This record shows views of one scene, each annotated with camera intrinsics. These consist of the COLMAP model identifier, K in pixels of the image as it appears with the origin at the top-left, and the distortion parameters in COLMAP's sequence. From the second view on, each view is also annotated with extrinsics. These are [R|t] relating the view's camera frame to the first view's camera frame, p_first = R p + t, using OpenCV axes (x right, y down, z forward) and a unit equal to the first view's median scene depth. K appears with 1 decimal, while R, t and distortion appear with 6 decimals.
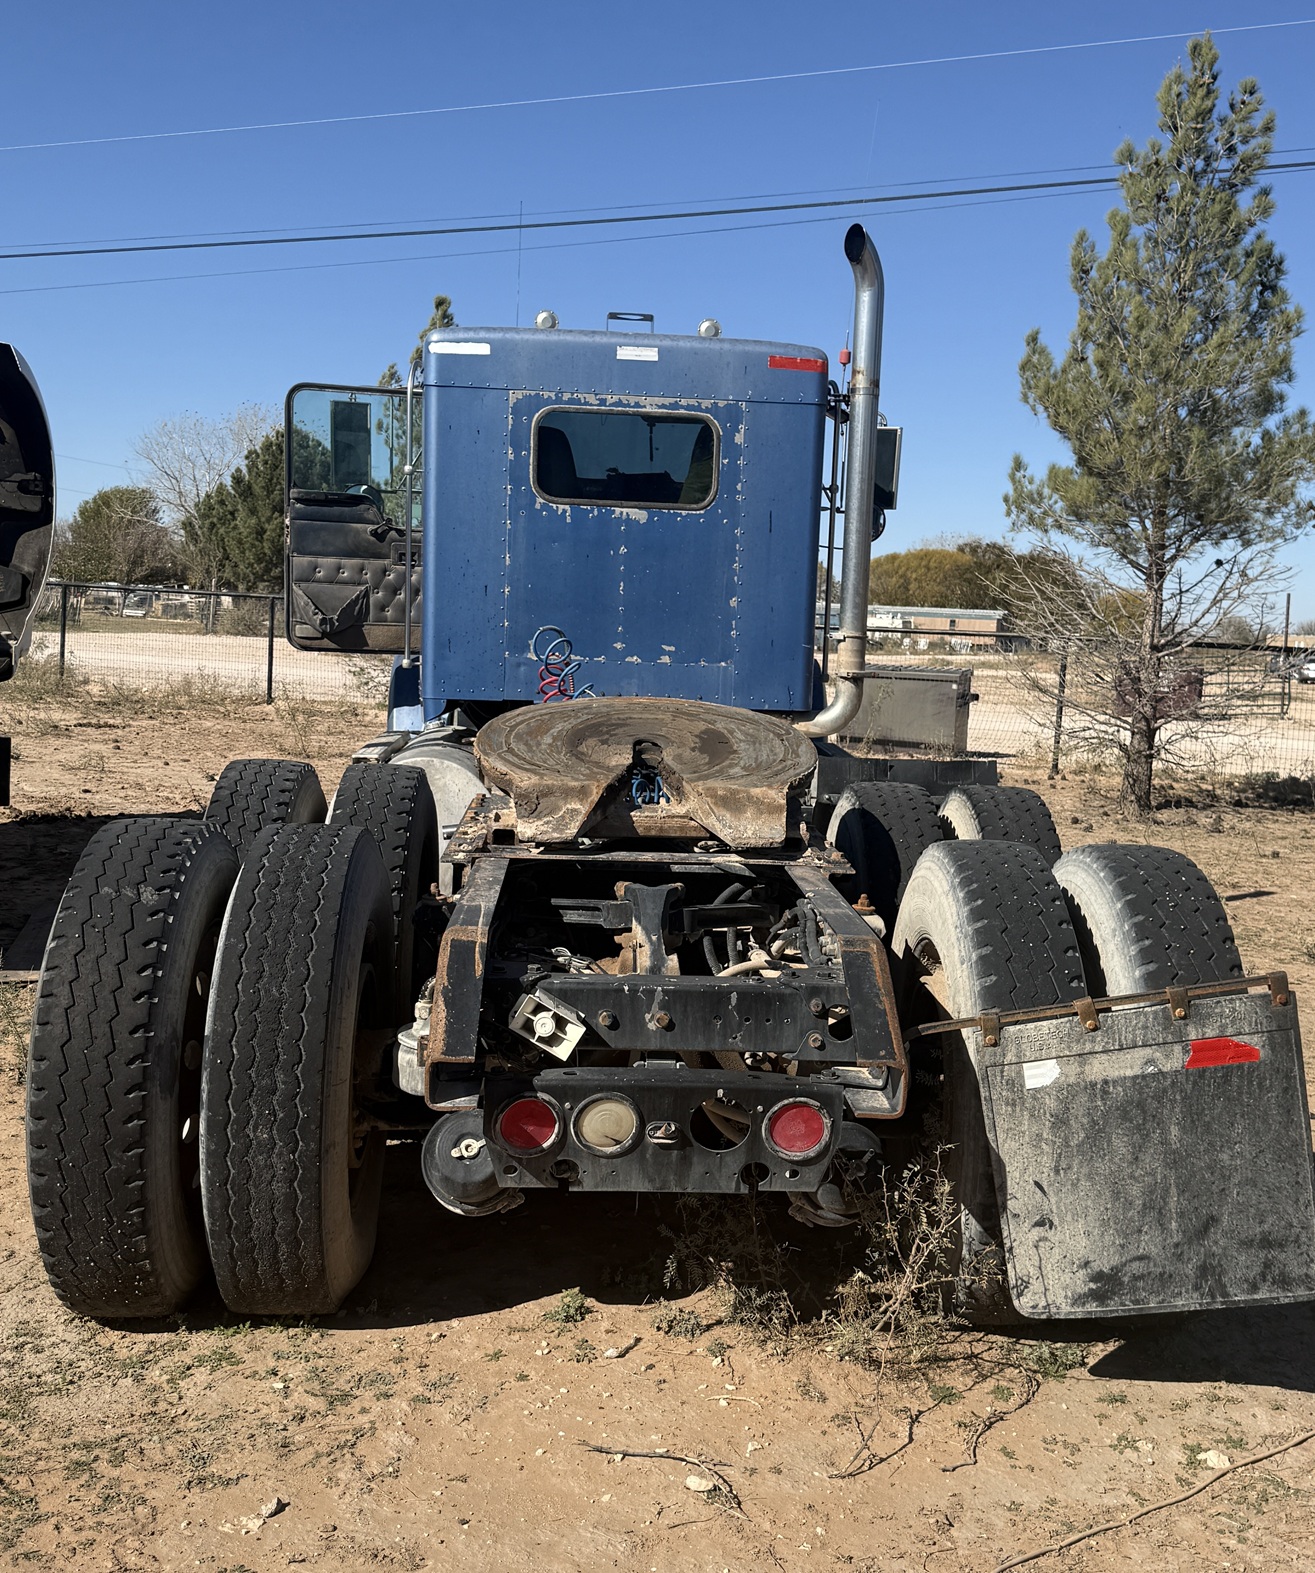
lens RADIAL K [[1537.2, 0, 657.6], [0, 1537.2, 788.5], [0, 0, 1]] dist [0.016783, 0.000000]
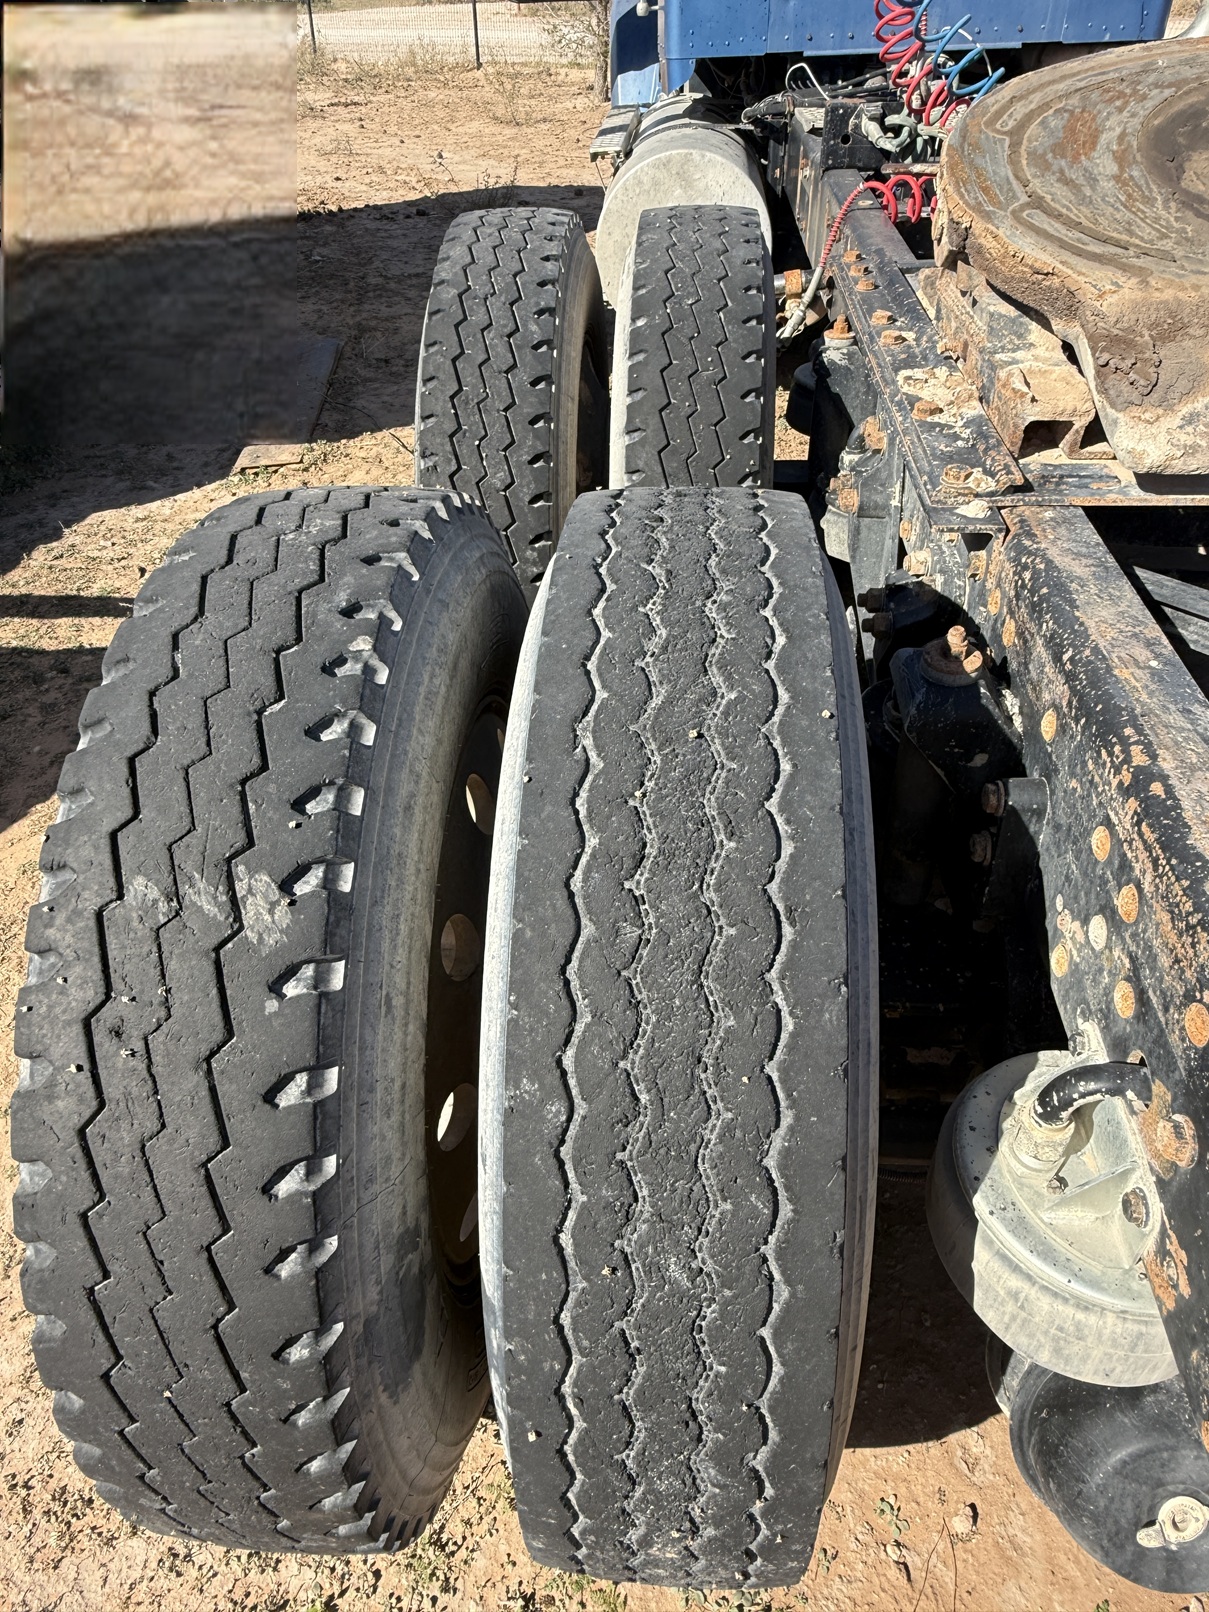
lens RADIAL K [[1040.2, 0, 599.7], [0, 1040.2, 804.6], [0, 0, 1]] dist [0.003531, 0.000476]
pose [[0.986067, 0.031258, -0.163386, -0.037304], [0.062157, 0.841814, 0.536177, -0.010717], [0.154301, -0.538862, 0.828142, 0.139992]]
